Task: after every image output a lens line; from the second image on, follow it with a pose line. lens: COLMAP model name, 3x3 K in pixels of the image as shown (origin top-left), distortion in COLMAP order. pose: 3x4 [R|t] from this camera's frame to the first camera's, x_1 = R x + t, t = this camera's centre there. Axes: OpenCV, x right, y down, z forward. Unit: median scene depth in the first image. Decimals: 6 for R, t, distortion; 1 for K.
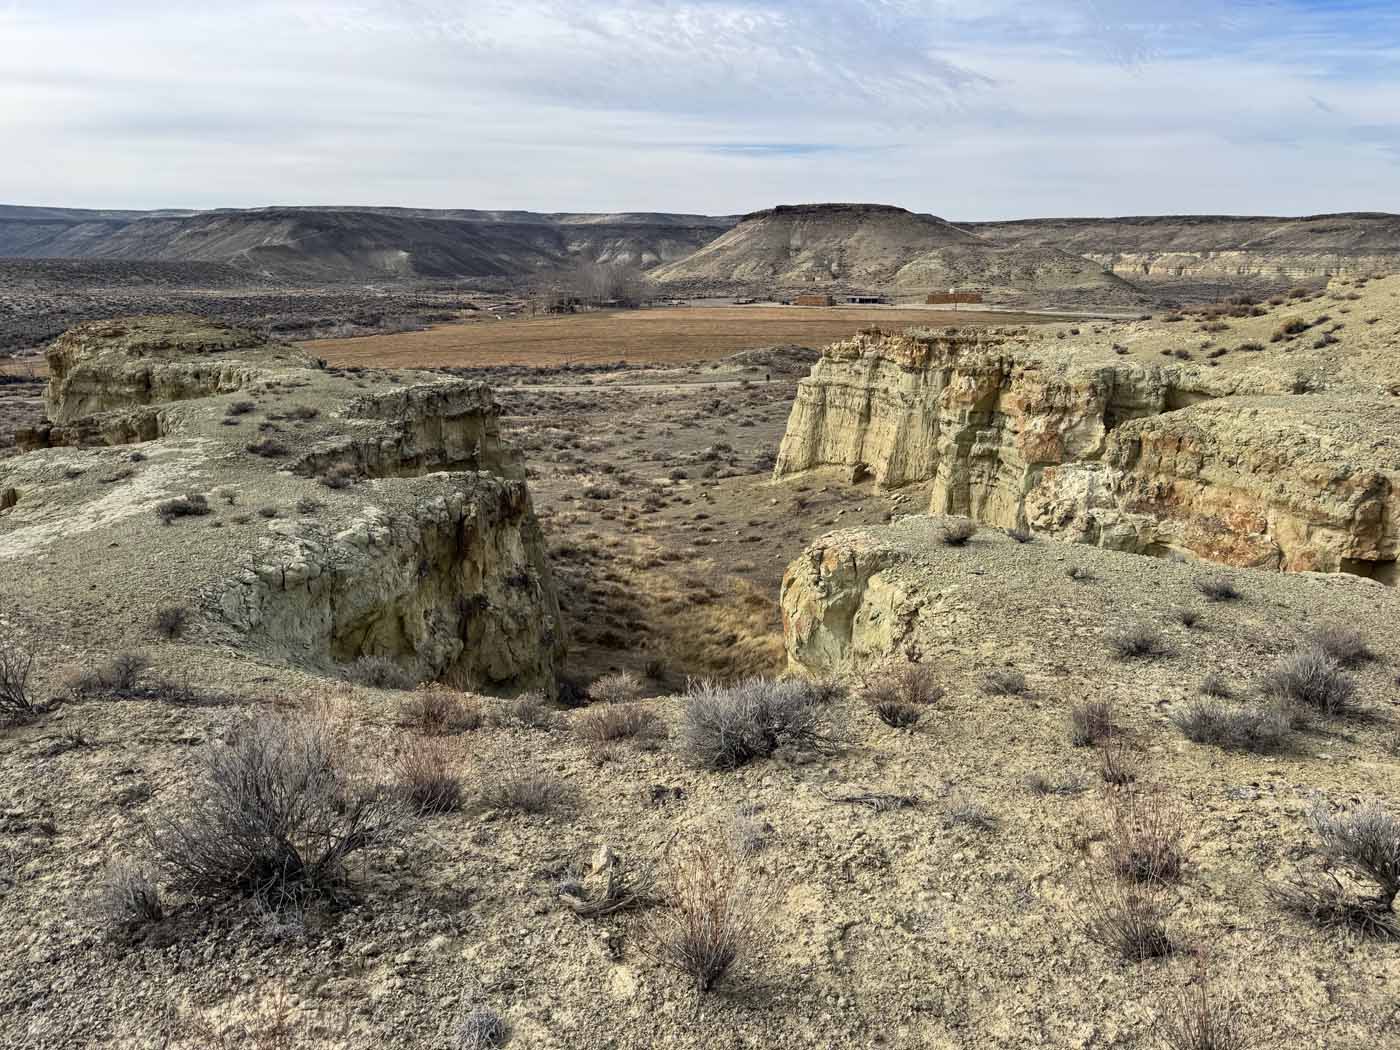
lens RADIAL K [[997.6, 0, 700.0], [0, 997.6, 525.0], [0, 0, 1]] dist [0.108894, -0.143404]
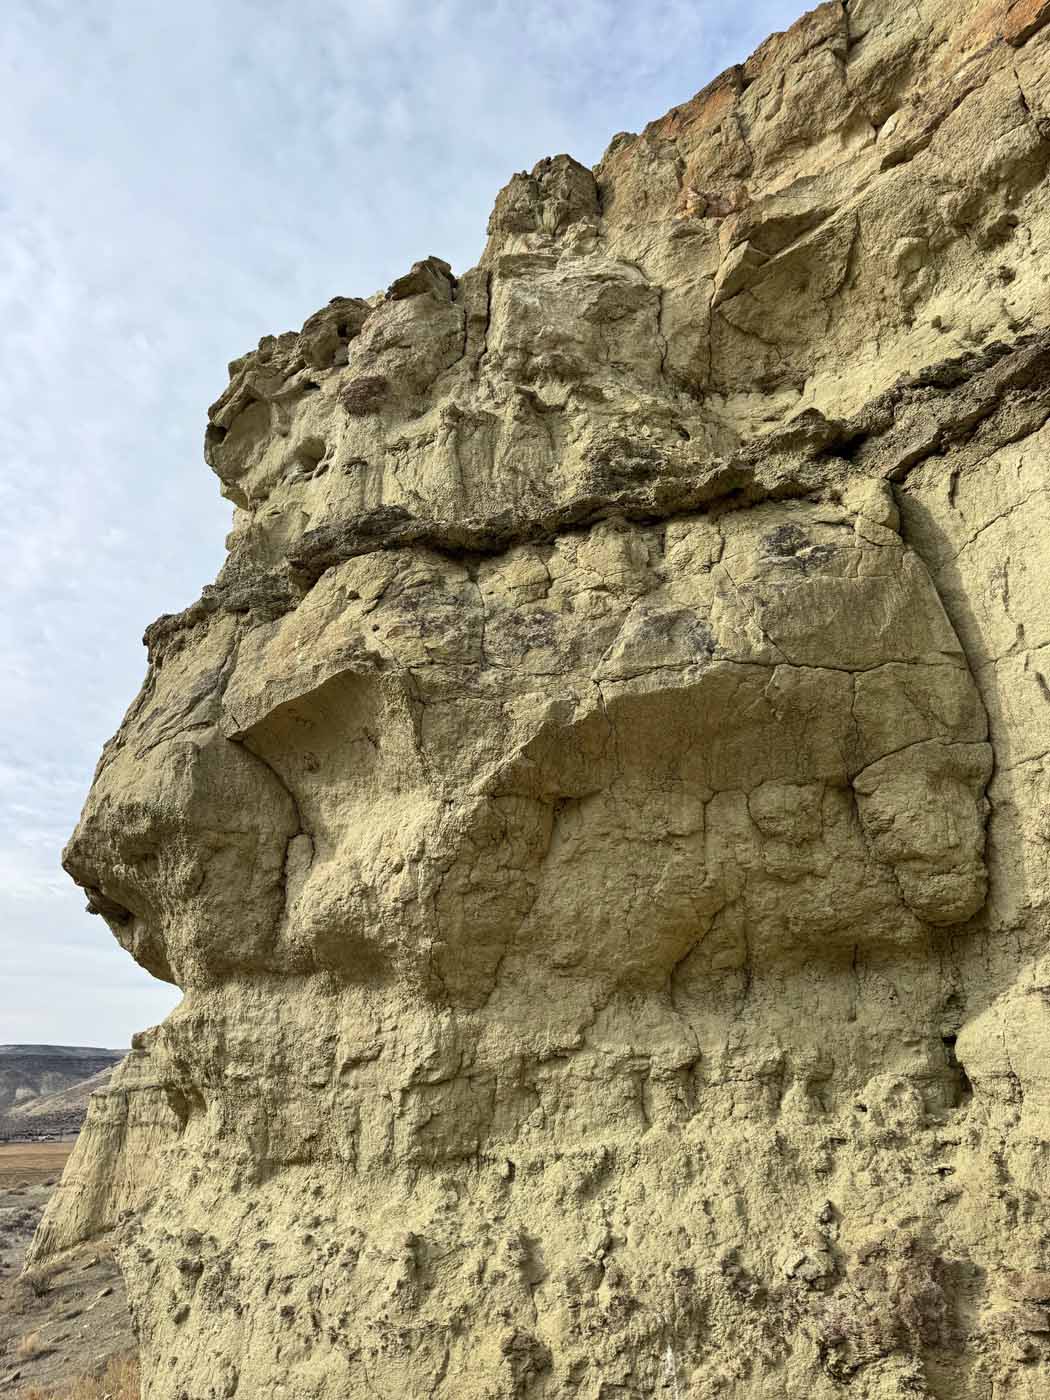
lens RADIAL K [[975.5, 0, 525.0], [0, 975.5, 700.0], [0, 0, 1]] dist [-0.001684, -0.000245]
pose [[0.926288, 0.124040, 0.355816, 0.106850], [0.116186, 0.804245, -0.582830, 0.053325], [-0.358457, 0.581209, 0.730551, 0.302723]]
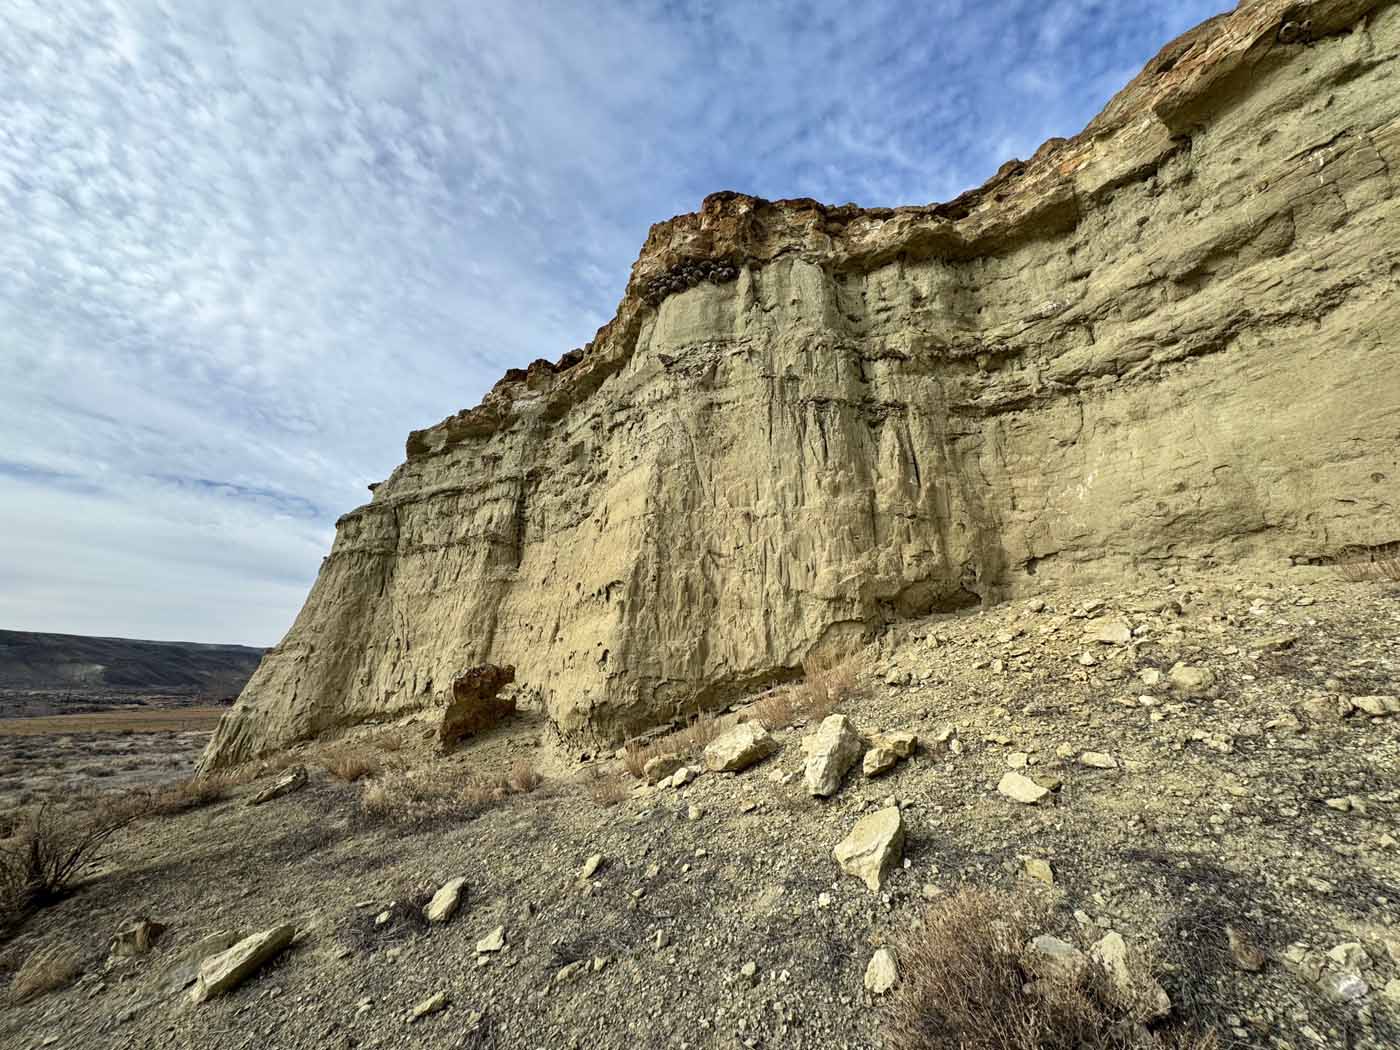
lens RADIAL K [[559.4, 0, 700.0], [0, 559.4, 525.0], [0, 0, 1]] dist [0.014458, 0.000014]
pose [[0.878303, 0.137609, 0.457873, 0.128545], [0.114355, 0.869422, -0.480654, -0.016190], [-0.464228, 0.474520, 0.747879, 0.788966]]
